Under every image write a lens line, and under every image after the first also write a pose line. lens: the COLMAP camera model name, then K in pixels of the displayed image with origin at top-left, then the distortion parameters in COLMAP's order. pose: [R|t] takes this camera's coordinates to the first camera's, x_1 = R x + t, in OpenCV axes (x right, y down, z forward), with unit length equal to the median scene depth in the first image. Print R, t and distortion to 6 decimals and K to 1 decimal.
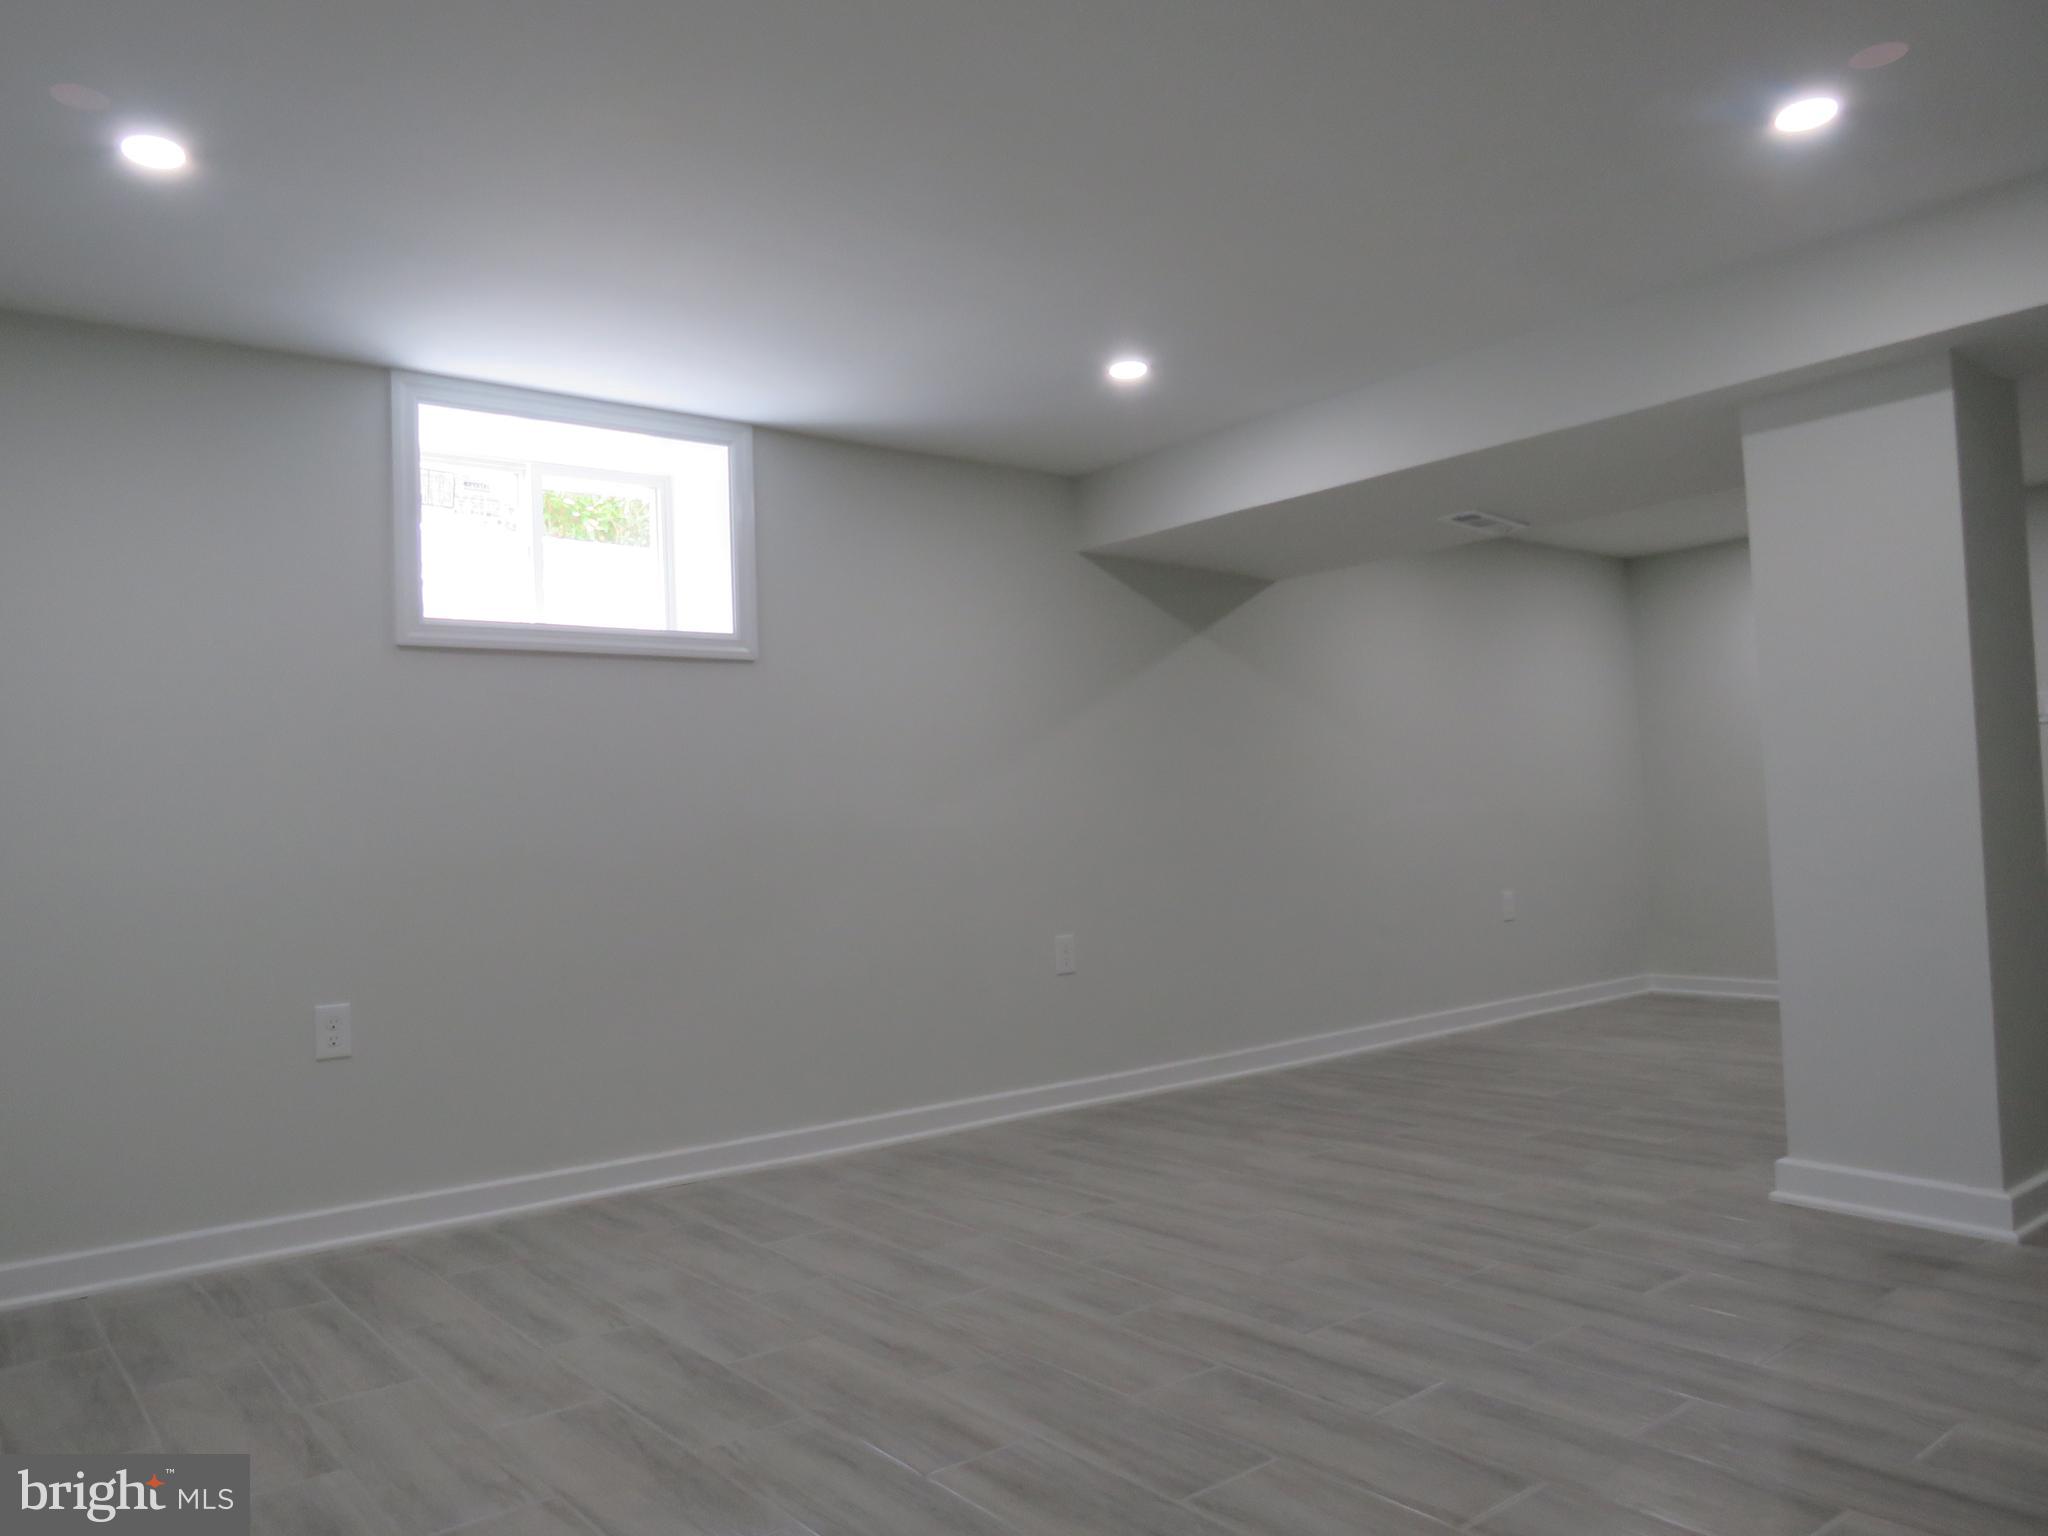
lens RADIAL K [[1454.4, 0, 1022.2], [0, 1454.4, 780.8], [0, 0, 1]] dist [-0.008210, 0.011719]
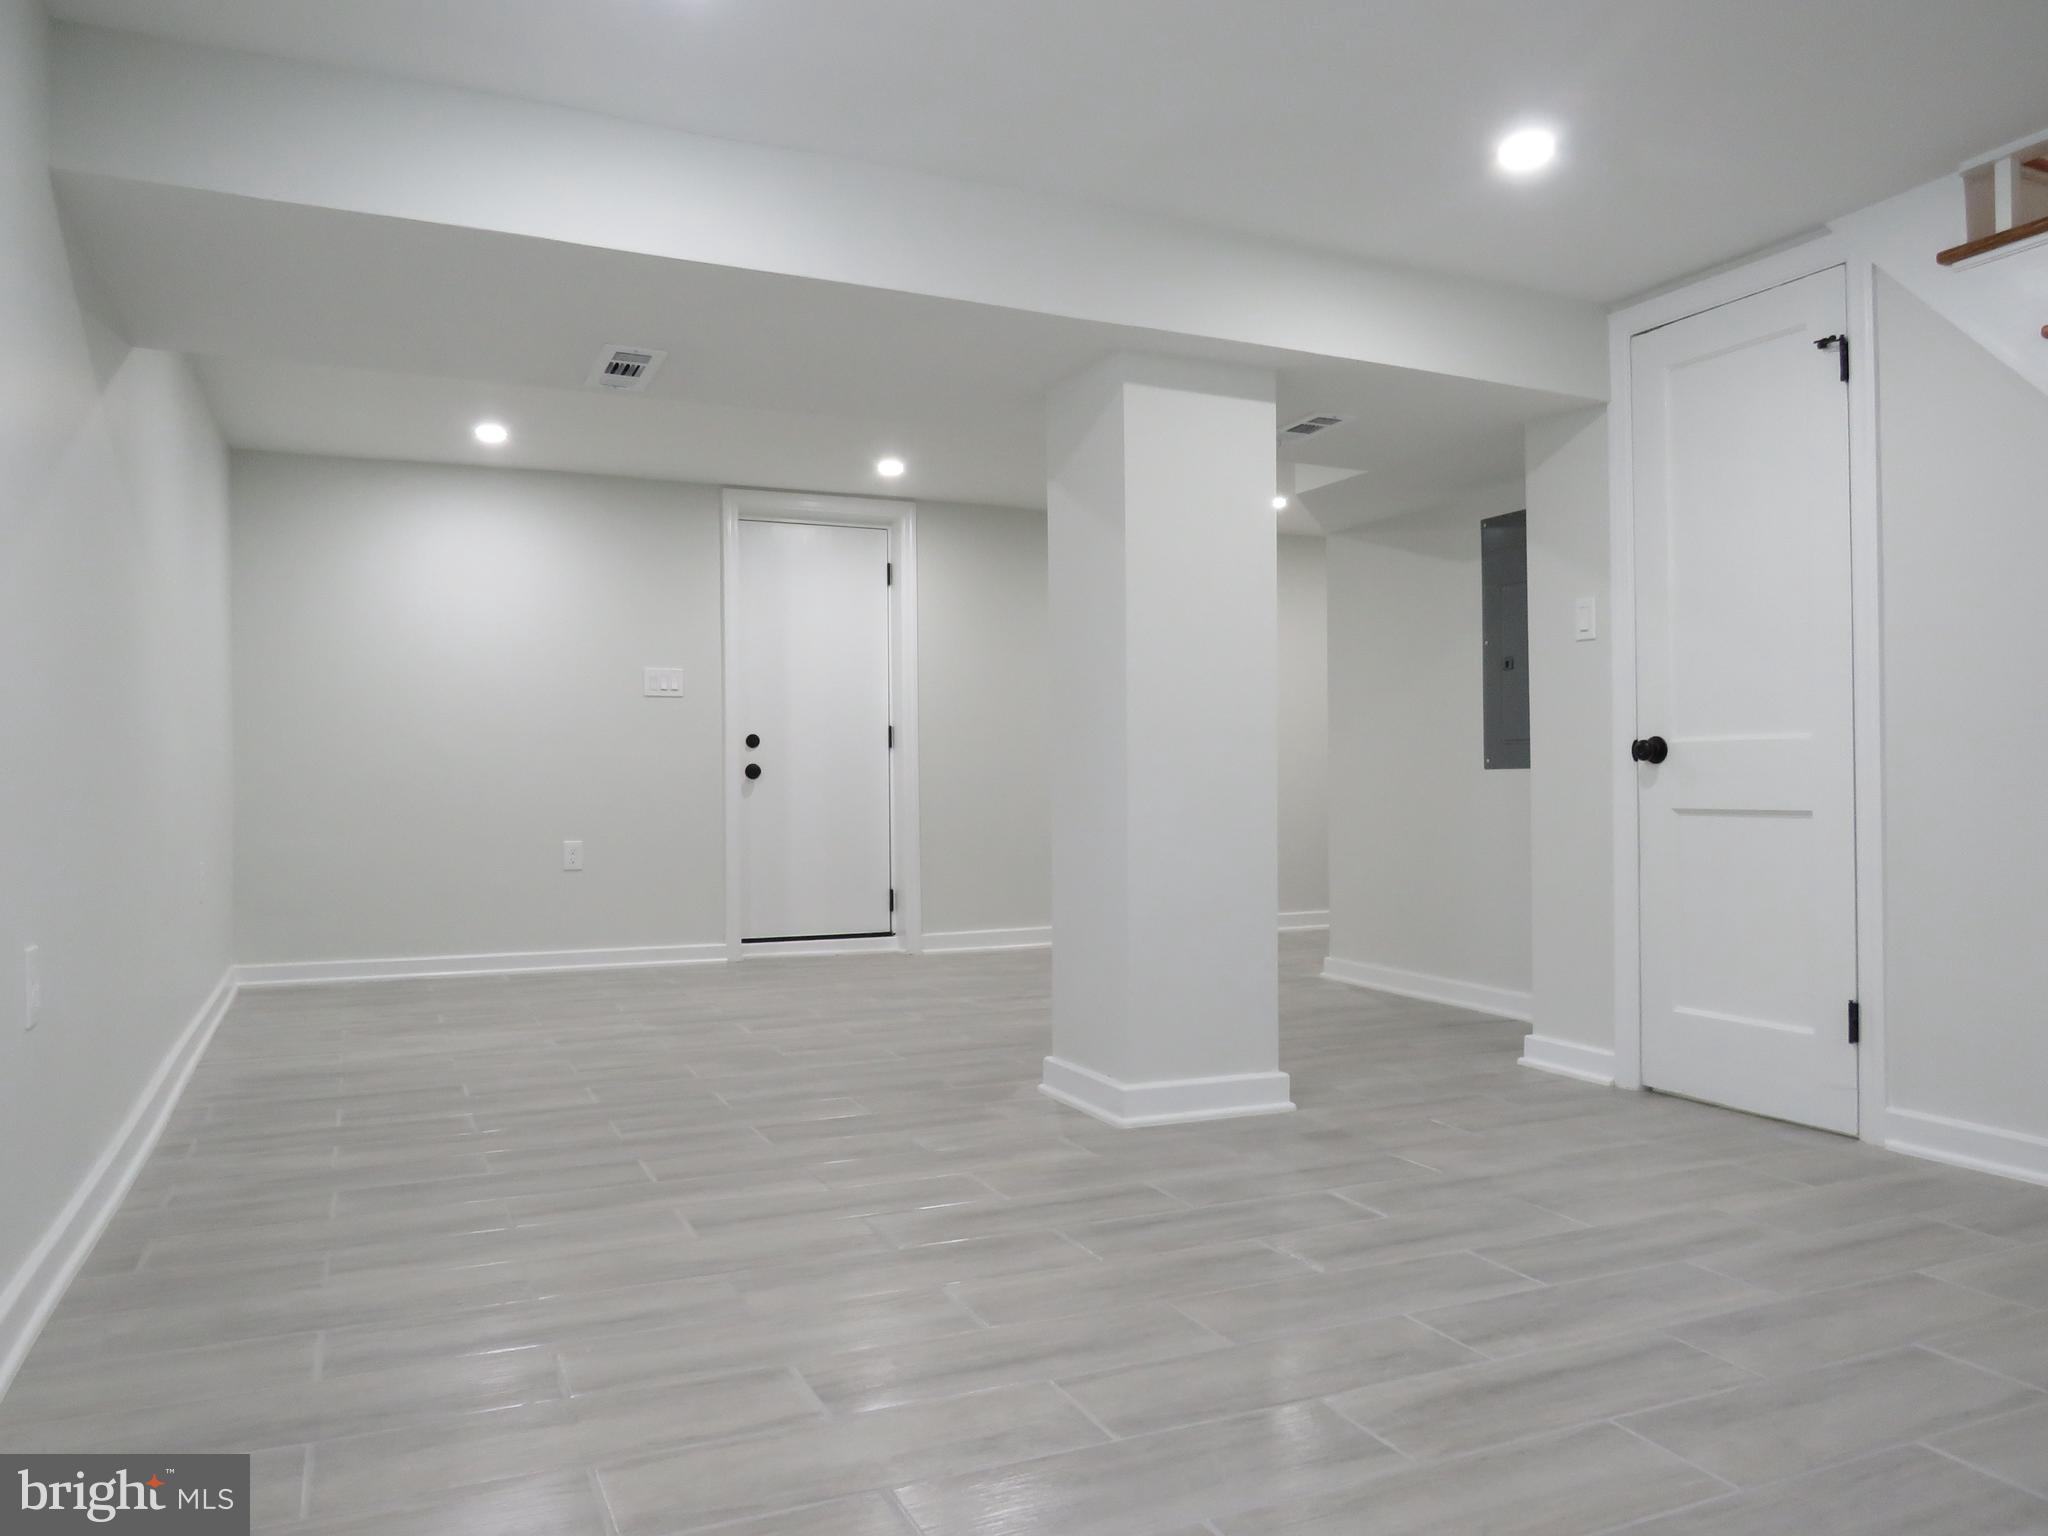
lens RADIAL K [[1454.4, 0, 1022.2], [0, 1454.4, 780.8], [0, 0, 1]] dist [-0.008210, 0.011719]
pose [[0.227799, 0.043121, 0.972753, -0.625746], [-0.047057, 0.998339, -0.033236, 0.100484], [-0.972570, -0.038203, 0.229450, 1.043336]]
